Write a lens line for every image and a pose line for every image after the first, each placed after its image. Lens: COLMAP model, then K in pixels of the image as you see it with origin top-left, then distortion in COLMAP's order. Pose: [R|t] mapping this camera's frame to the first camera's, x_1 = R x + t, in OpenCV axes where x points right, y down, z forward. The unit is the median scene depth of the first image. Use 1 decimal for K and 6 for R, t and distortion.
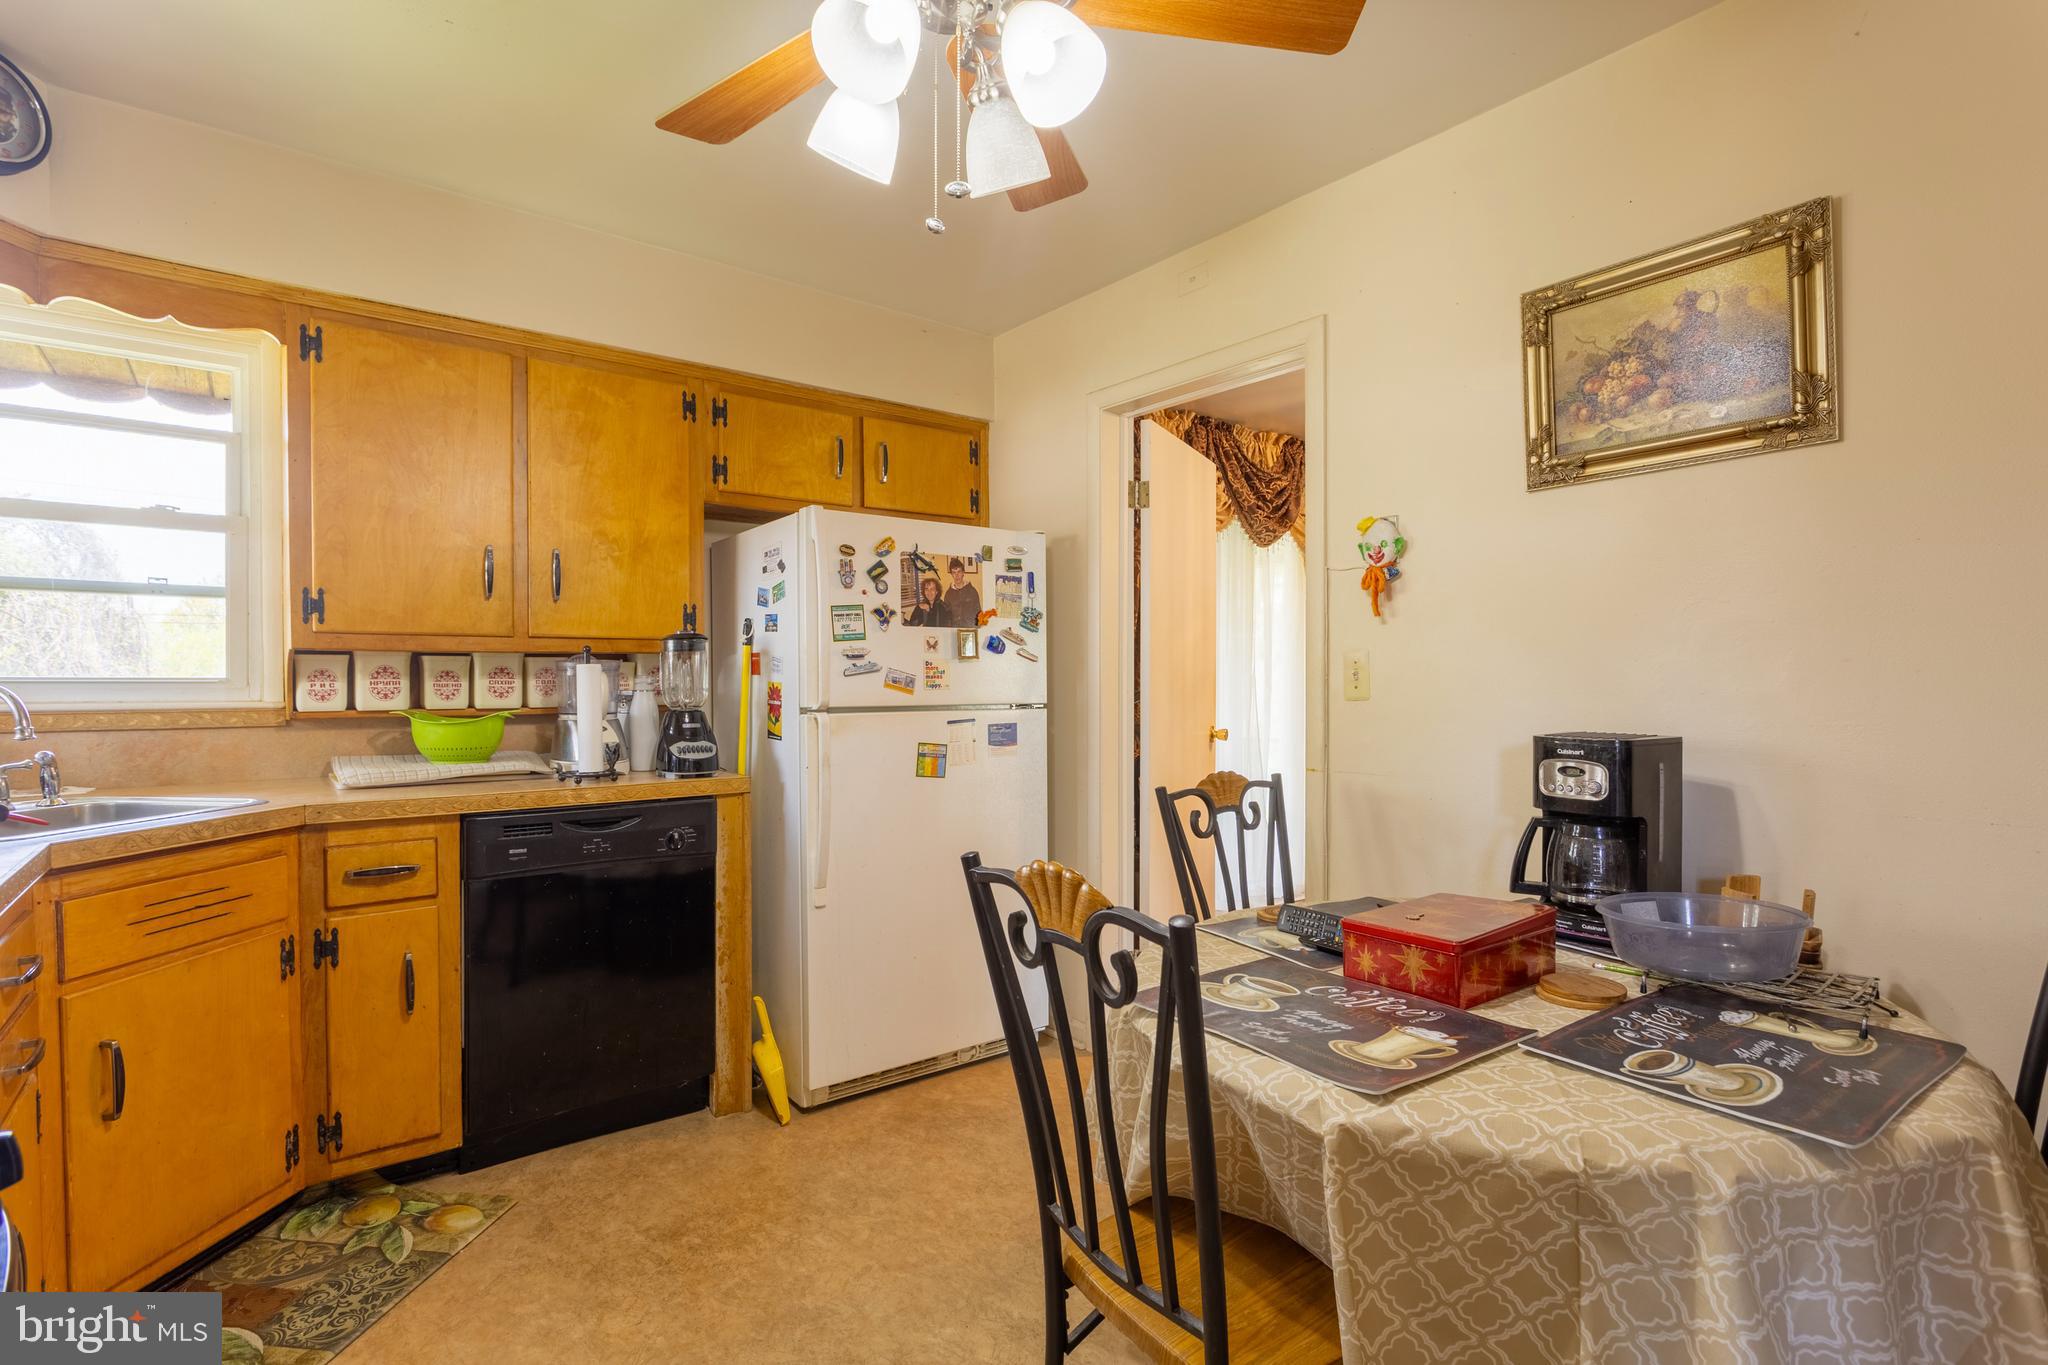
lens RADIAL K [[985.1, 0, 1037.0], [0, 985.1, 690.0], [0, 0, 1]] dist [-0.015539, 0.001701]
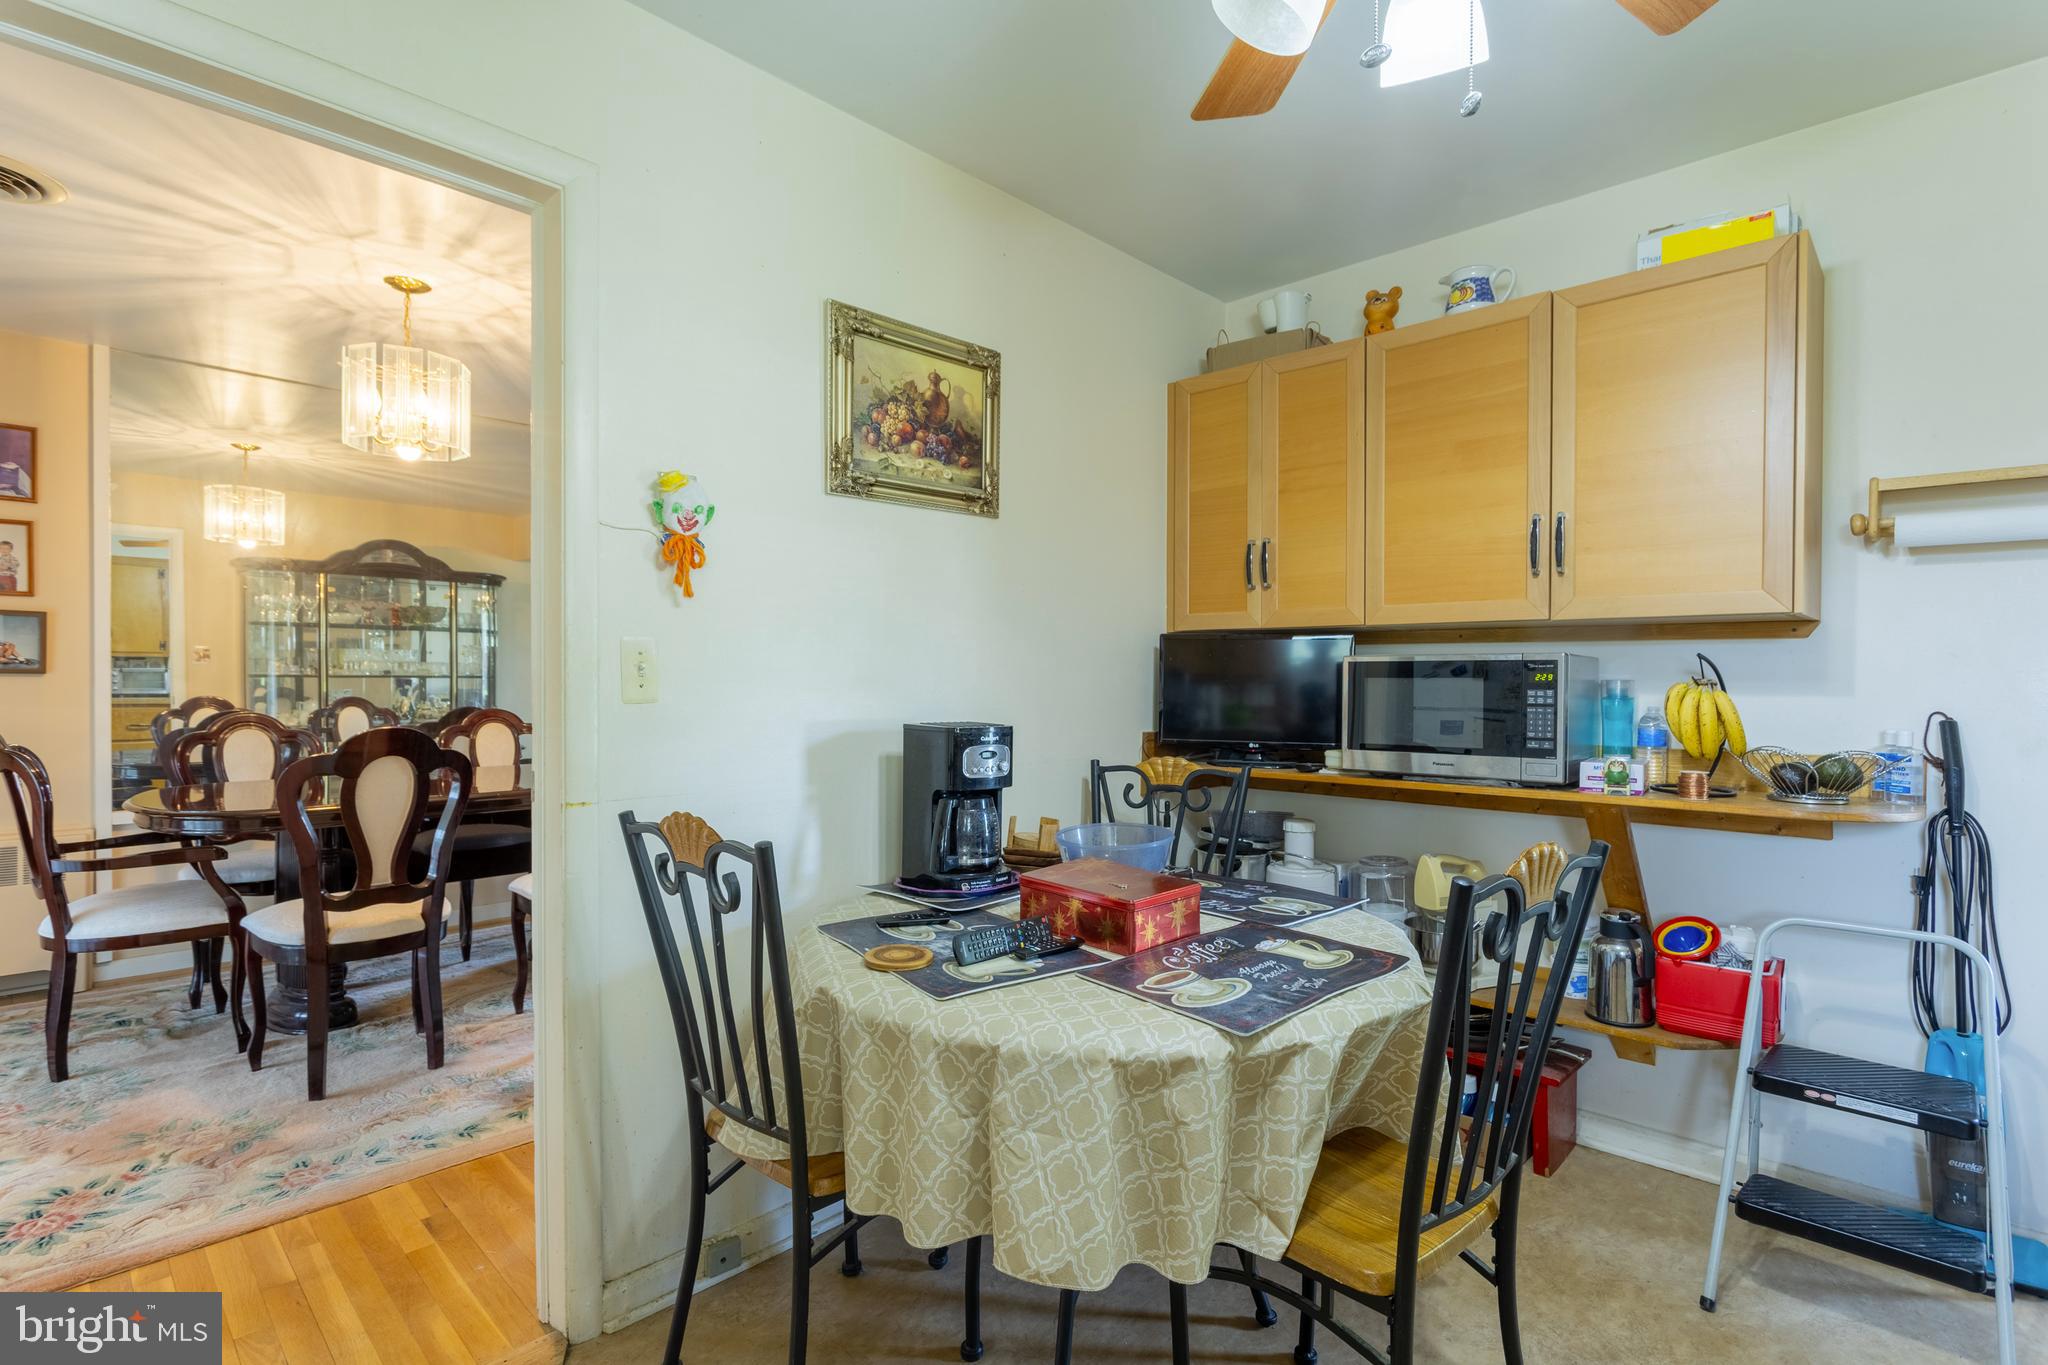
lens RADIAL K [[985.1, 0, 1037.0], [0, 985.1, 690.0], [0, 0, 1]] dist [-0.015539, 0.001701]
pose [[-0.142612, -0.009178, 0.989736, -0.661455], [0.002532, 0.999950, 0.009637, -0.008550], [-0.989775, 0.003880, -0.142582, 1.126481]]
